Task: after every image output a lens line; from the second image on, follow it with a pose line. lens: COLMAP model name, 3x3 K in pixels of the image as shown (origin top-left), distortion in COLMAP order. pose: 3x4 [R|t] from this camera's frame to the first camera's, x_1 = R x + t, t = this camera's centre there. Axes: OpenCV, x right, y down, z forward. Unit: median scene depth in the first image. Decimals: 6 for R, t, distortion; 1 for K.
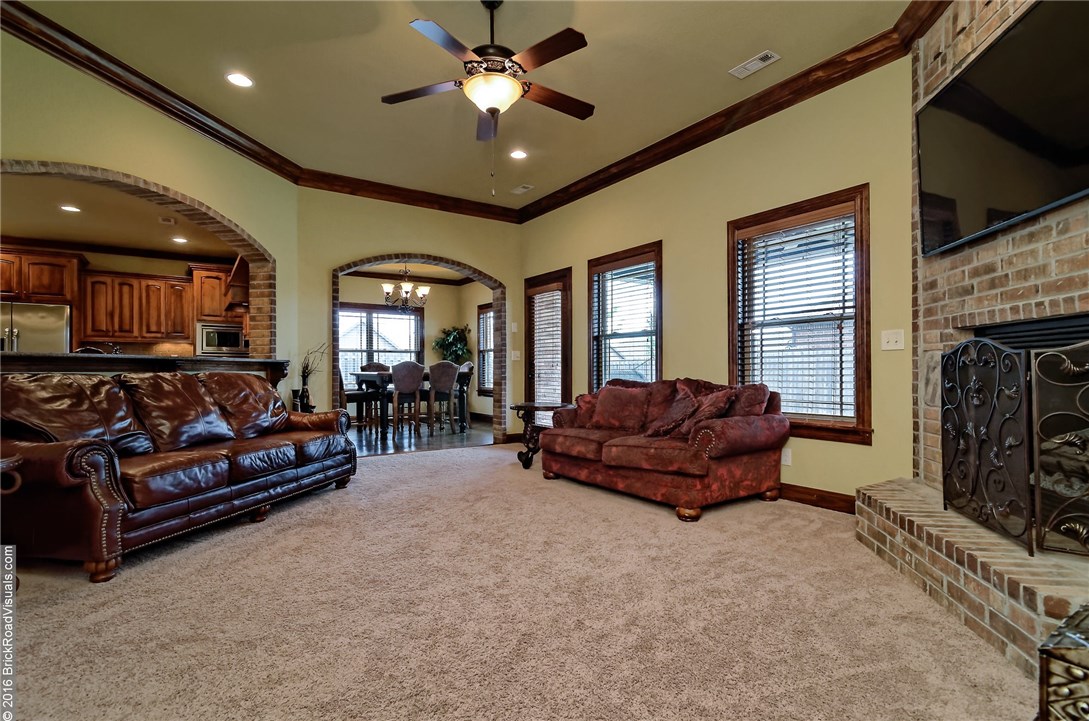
lens RADIAL K [[516.2, 0, 548.0], [0, 516.2, 362.4], [0, 0, 1]] dist [-0.003563, -0.000200]
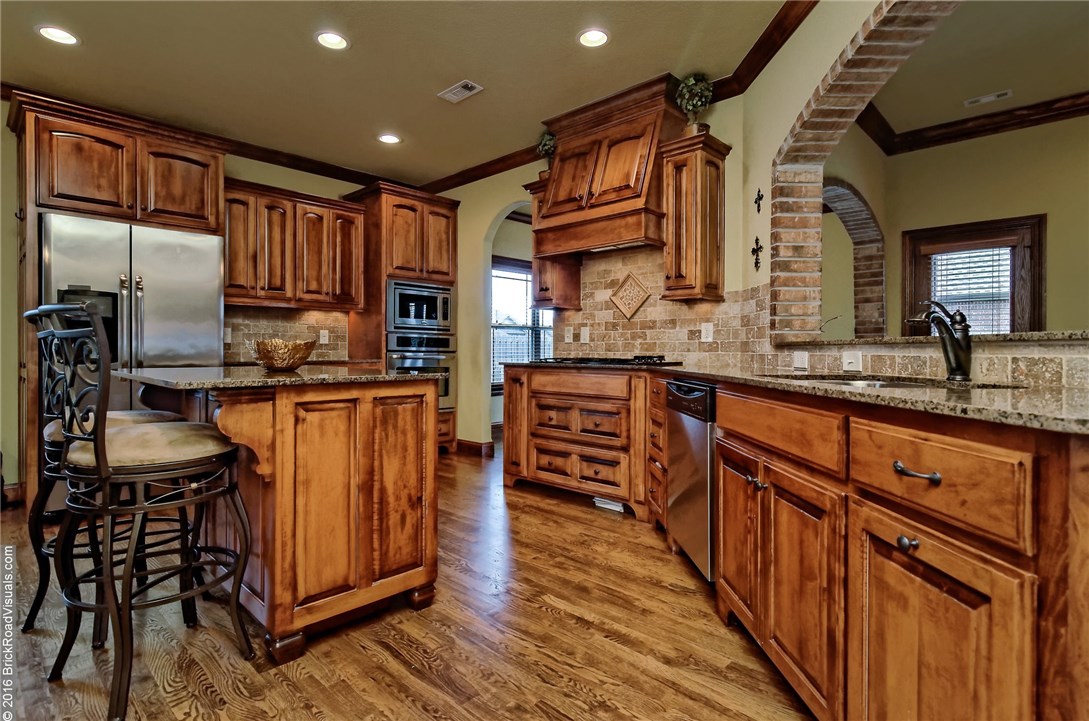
lens RADIAL K [[536.7, 0, 544.5], [0, 536.7, 355.0], [0, 0, 1]] dist [0.006772, 0.000574]
pose [[0.976672, -0.000333, 0.214735, -0.470363], [-0.004988, 0.999694, 0.024235, -0.001634], [-0.214677, -0.024741, 0.976372, 0.244225]]
